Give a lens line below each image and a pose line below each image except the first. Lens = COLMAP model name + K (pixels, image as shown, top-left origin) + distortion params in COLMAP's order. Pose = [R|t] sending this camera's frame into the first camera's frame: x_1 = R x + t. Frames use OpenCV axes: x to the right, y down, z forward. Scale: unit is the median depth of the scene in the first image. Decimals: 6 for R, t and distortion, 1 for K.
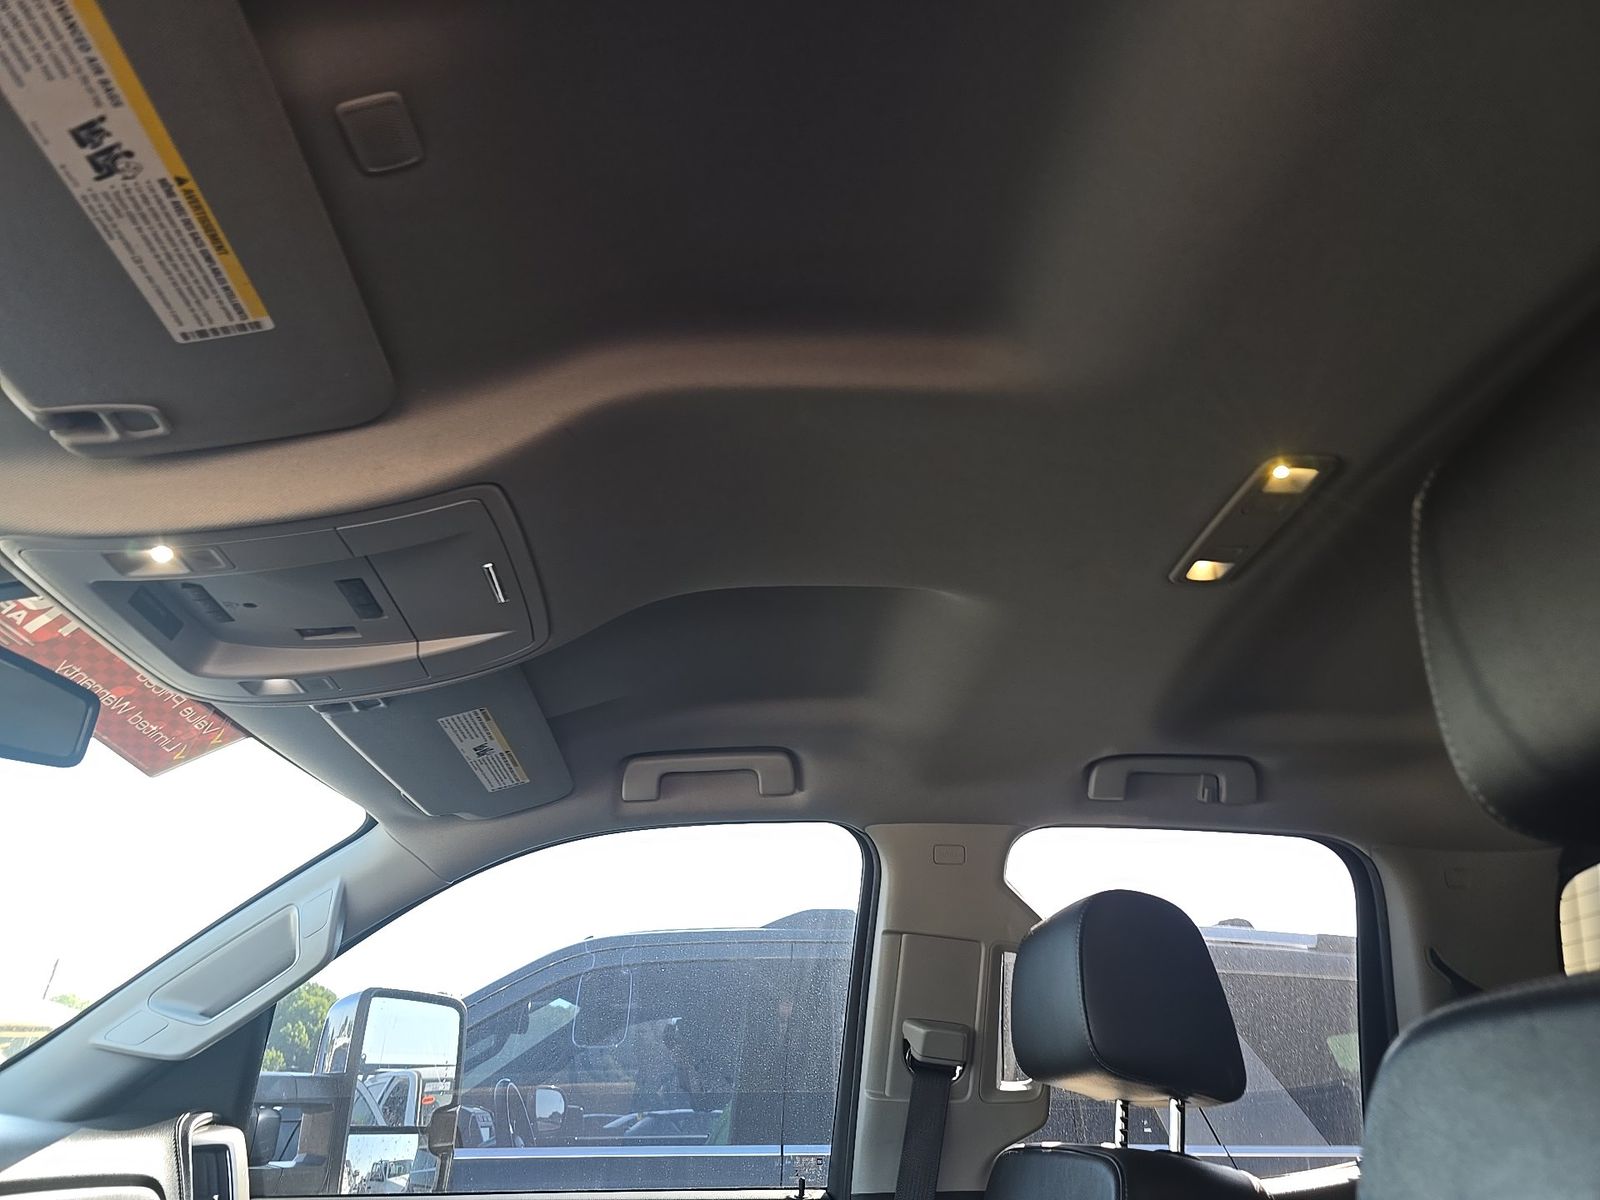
lens RADIAL K [[1068.1, 0, 793.2], [0, 1068.1, 599.5], [0, 0, 1]] dist [0.037552, -0.042394]
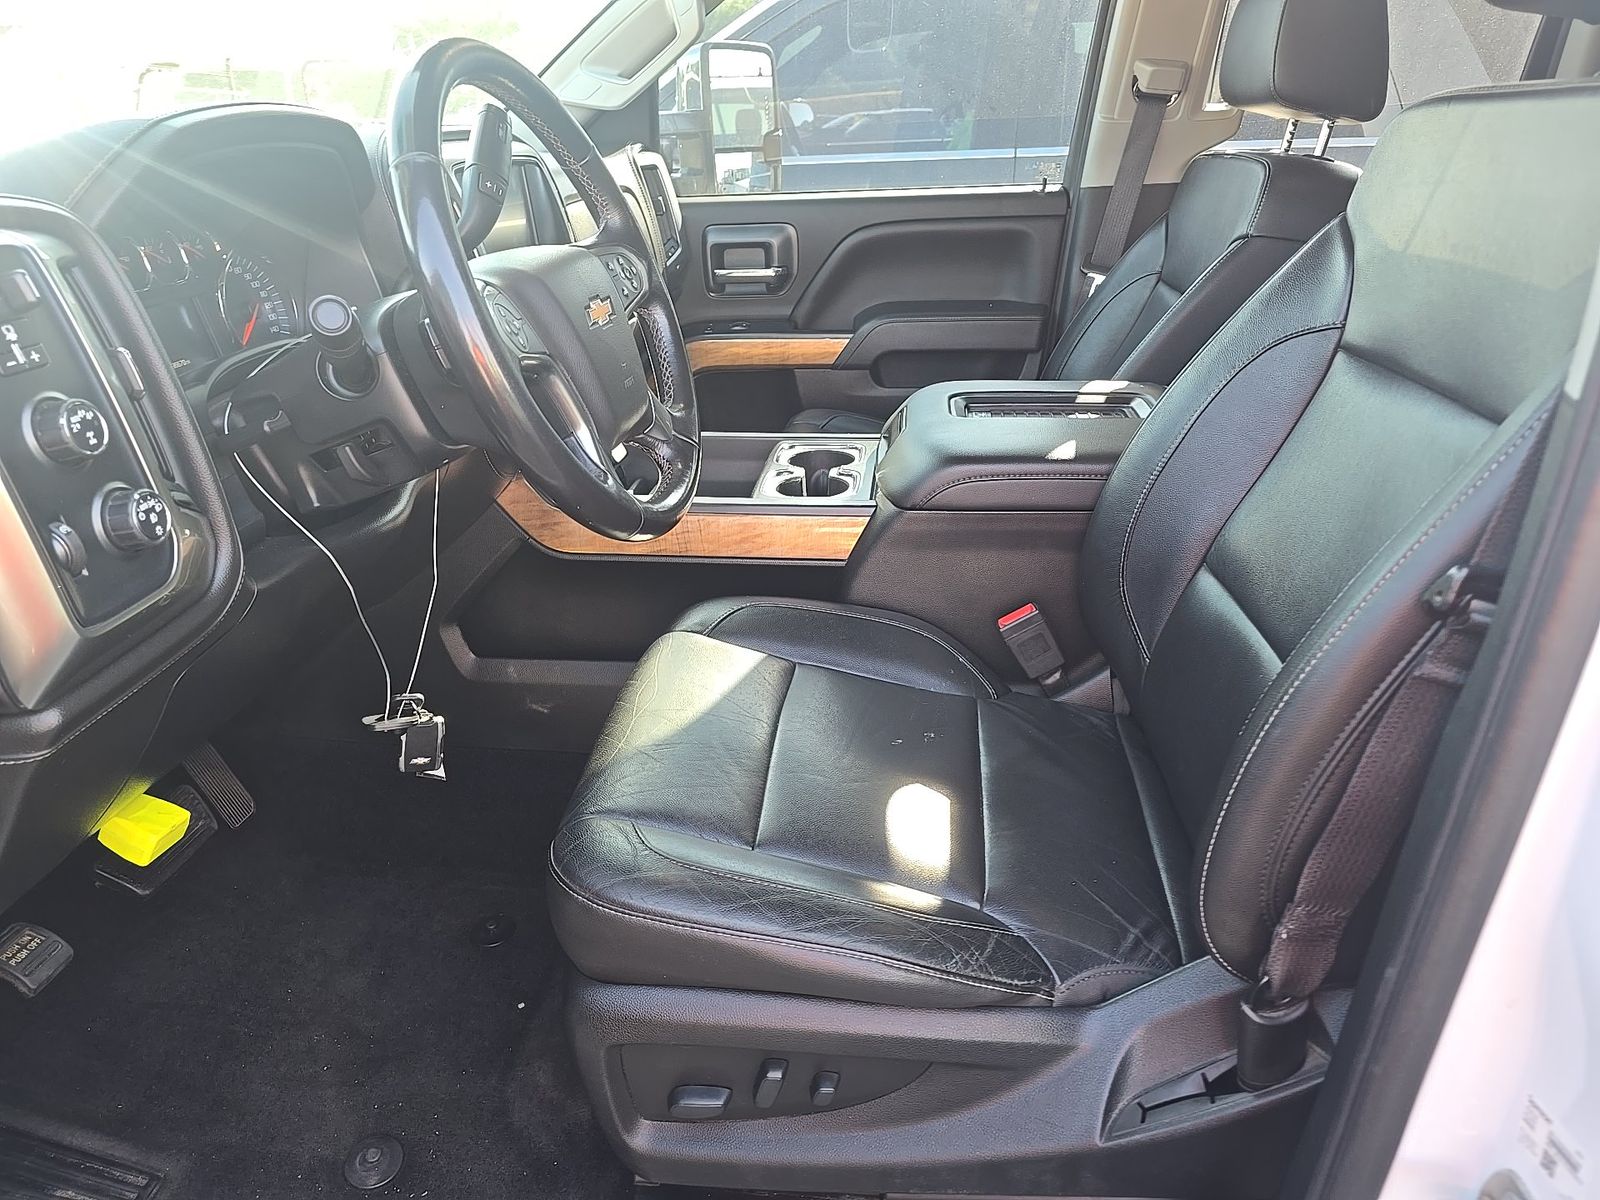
lens RADIAL K [[1068.1, 0, 800.3], [0, 1068.1, 596.0], [0, 0, 1]] dist [0.037552, -0.042394]
pose [[0.985839, 0.042782, -0.162148, -0.057729], [0.096663, 0.645149, 0.757918, -0.211868], [0.137035, -0.762858, 0.631877, -0.362012]]
